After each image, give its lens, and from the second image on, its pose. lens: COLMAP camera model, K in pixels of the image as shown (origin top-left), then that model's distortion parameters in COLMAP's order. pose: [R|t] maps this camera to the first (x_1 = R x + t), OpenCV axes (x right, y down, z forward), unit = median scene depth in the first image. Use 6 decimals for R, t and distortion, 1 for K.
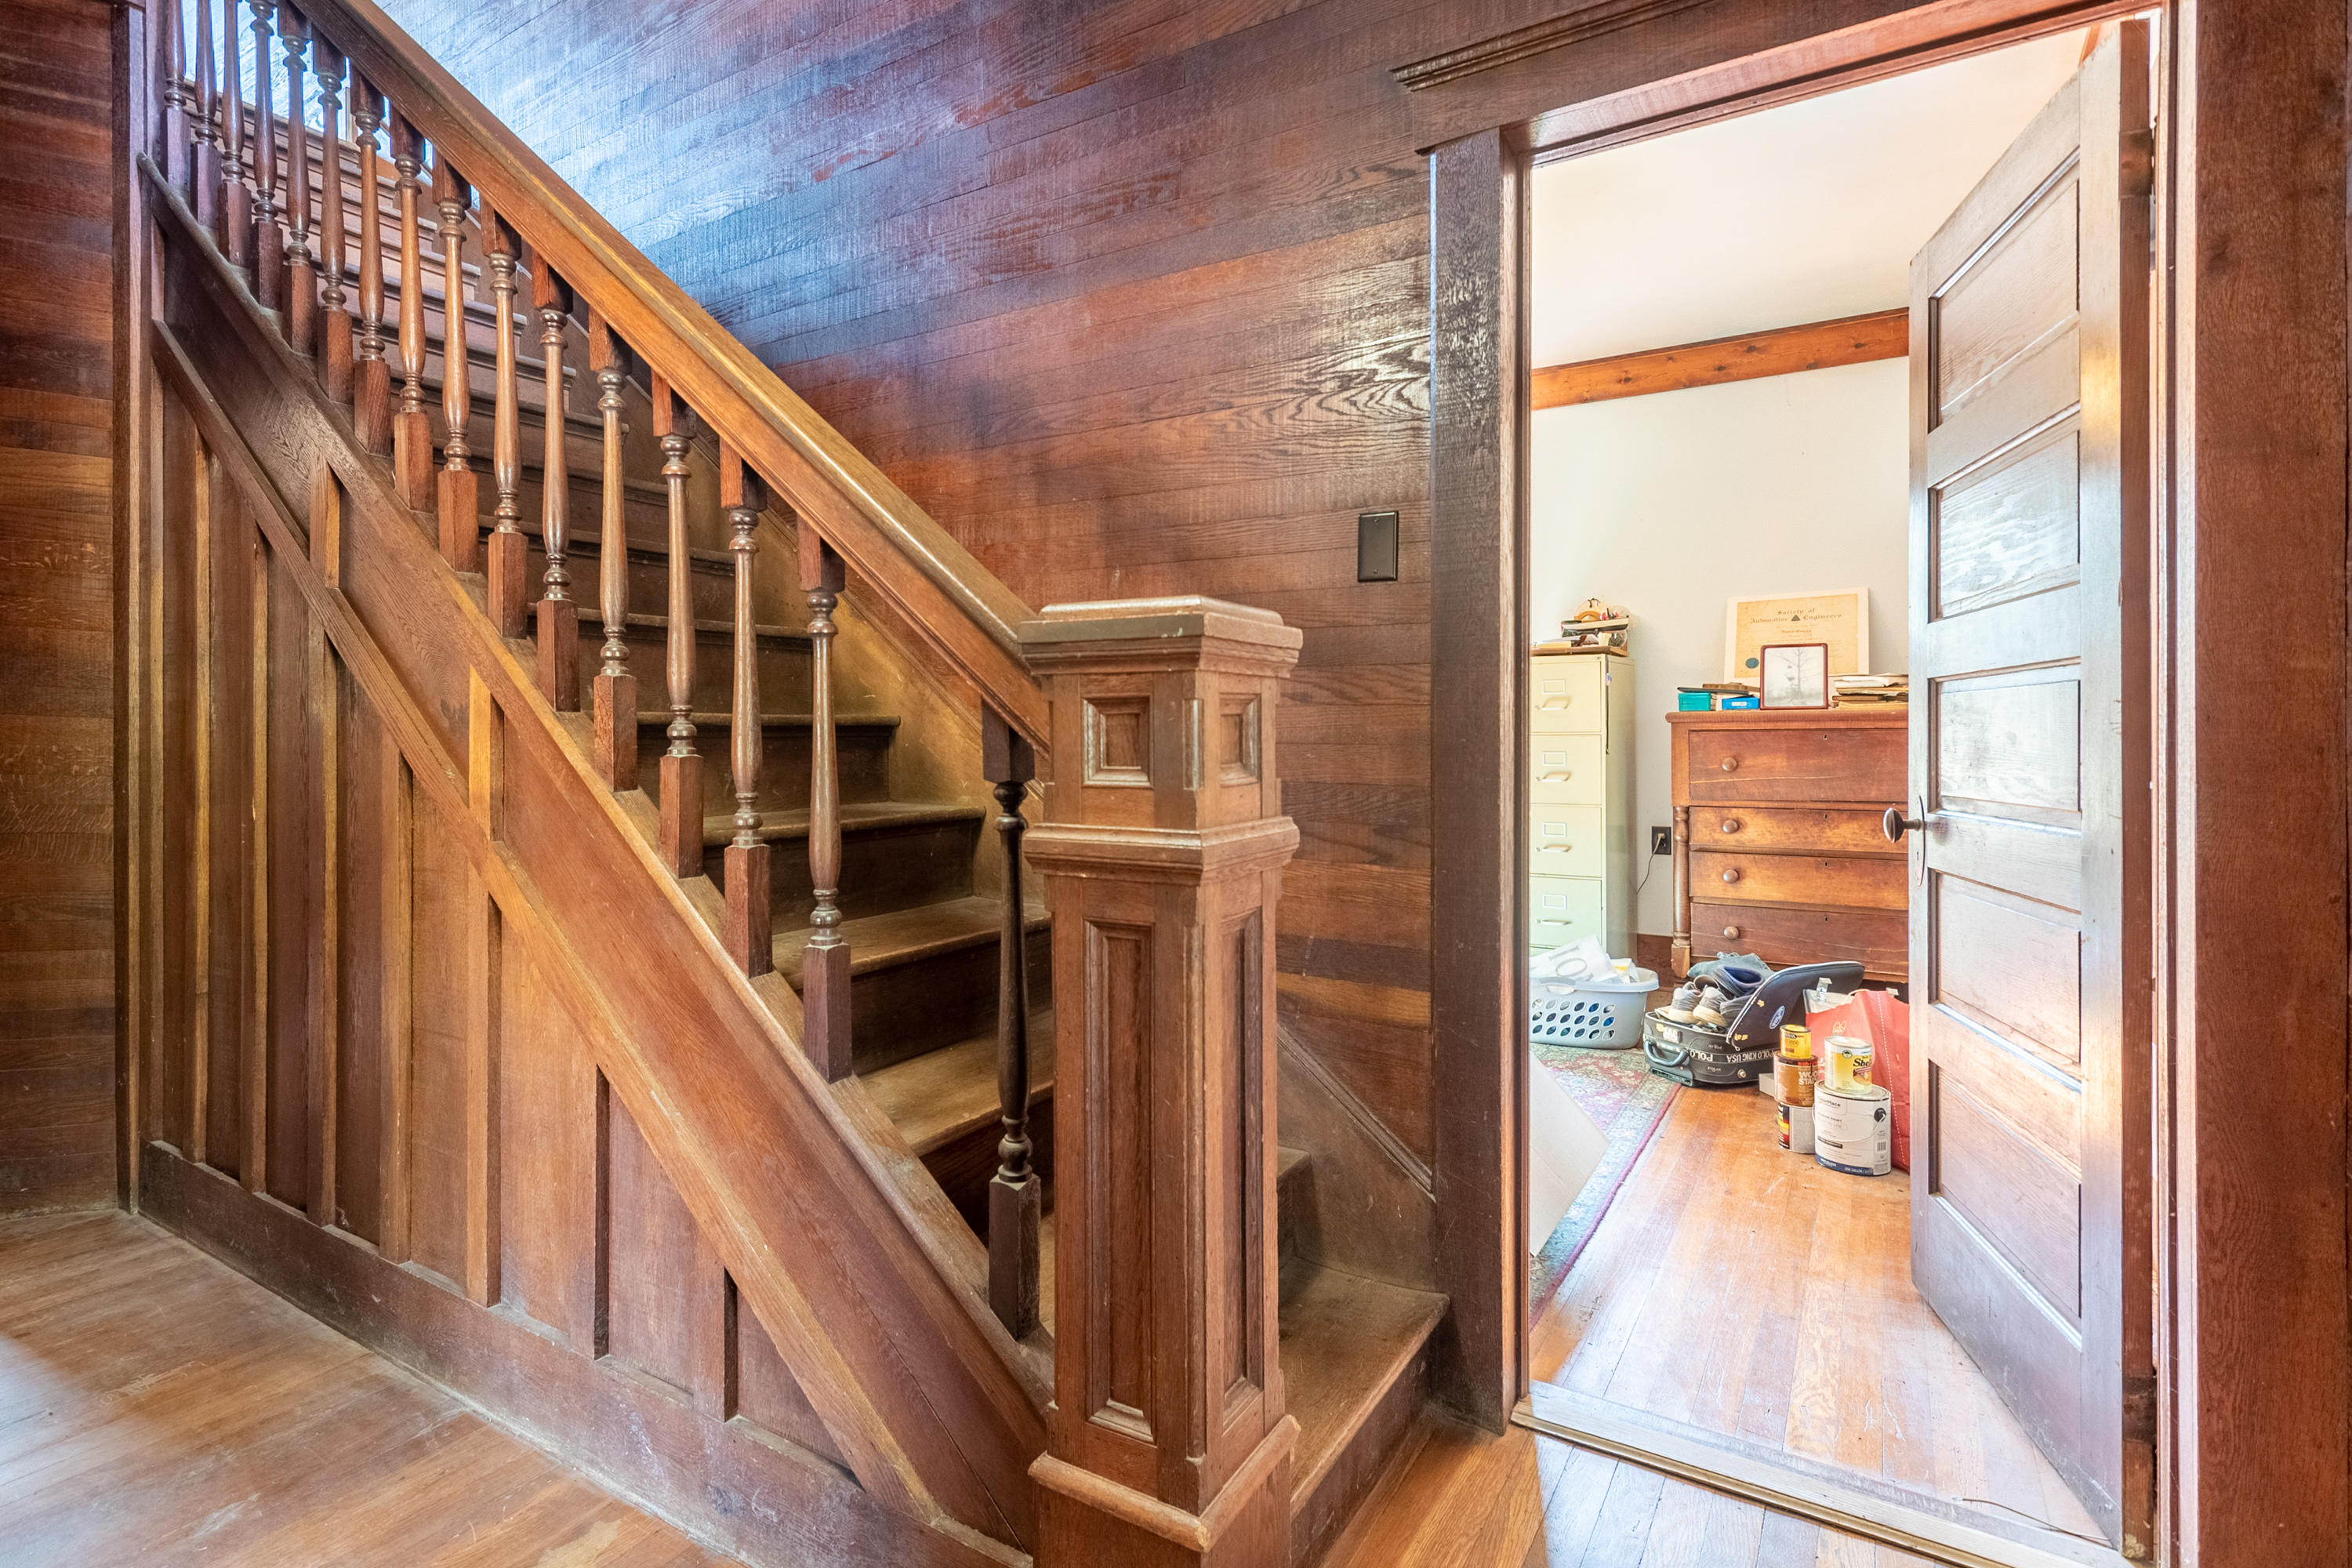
lens RADIAL K [[1134.6, 0, 1171.1], [0, 1134.6, 749.7], [0, 0, 1]] dist [-0.001104, -0.000066]
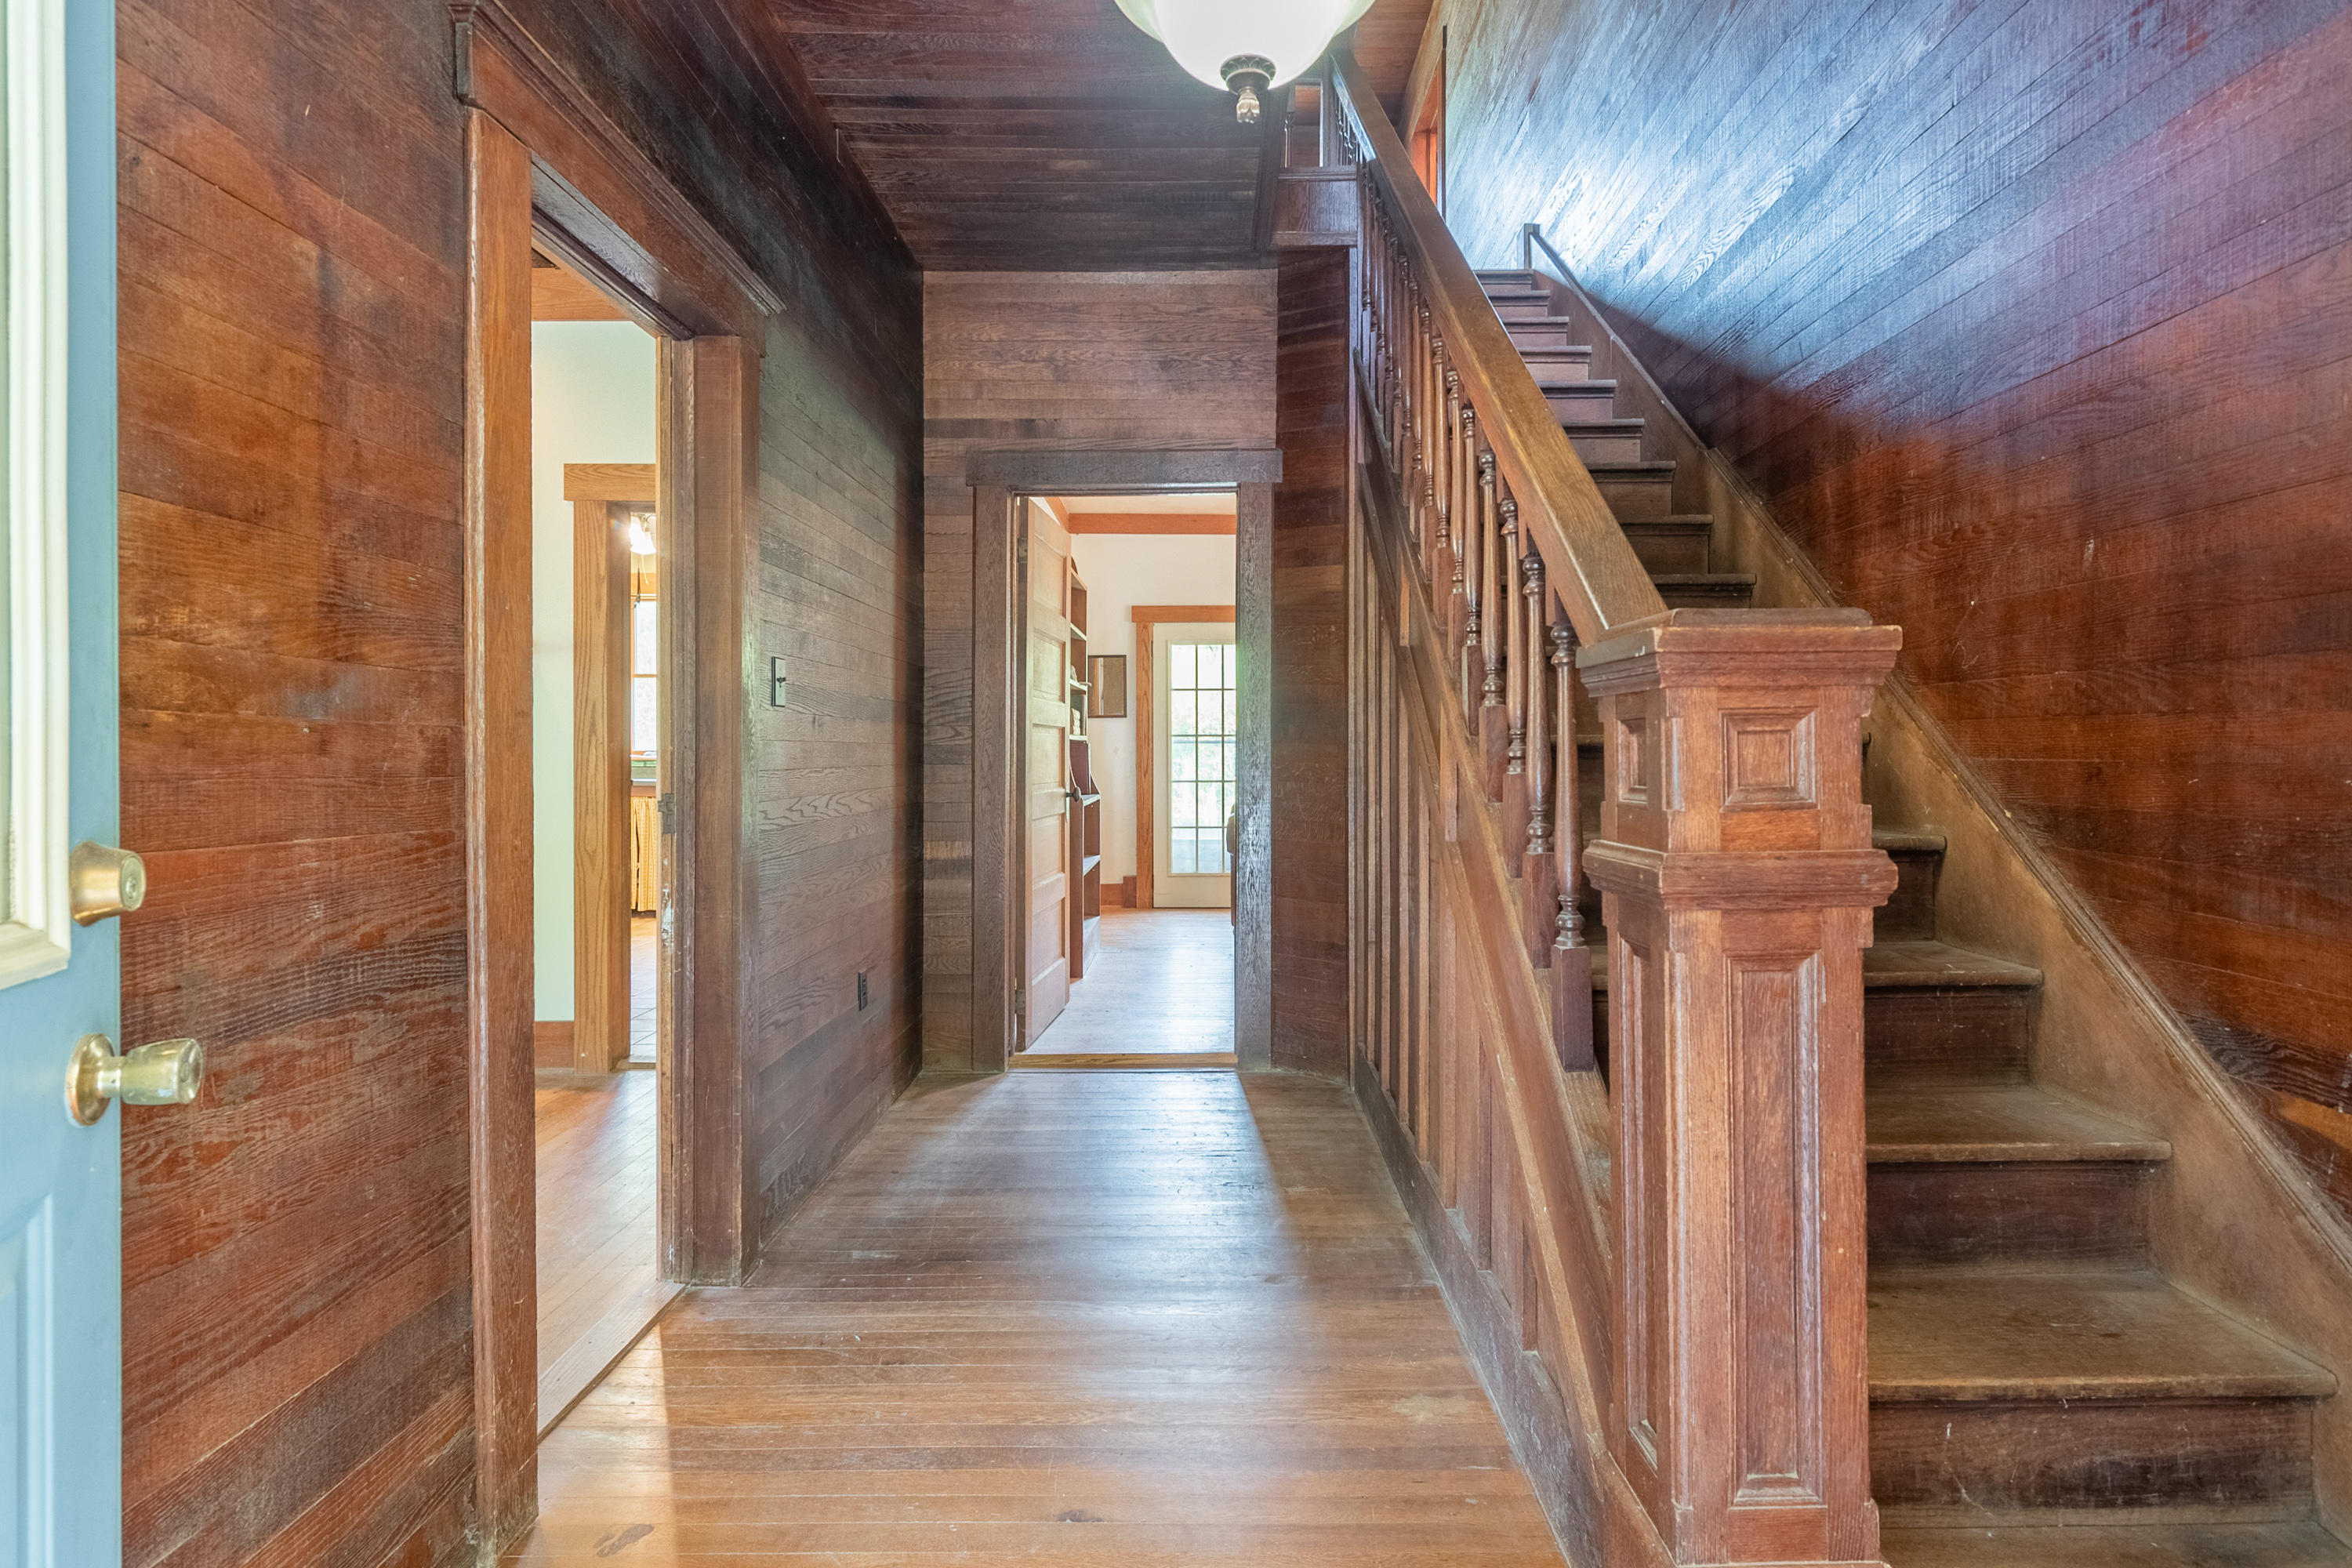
lens RADIAL K [[1139.1, 0, 1168.6], [0, 1139.1, 773.8], [0, 0, 1]] dist [0.002320, -0.000625]
pose [[0.534881, 0.009875, -0.844869, 0.263854], [-0.005614, 0.999951, 0.008134, -0.001365], [0.844909, 0.000392, 0.534911, 0.050547]]
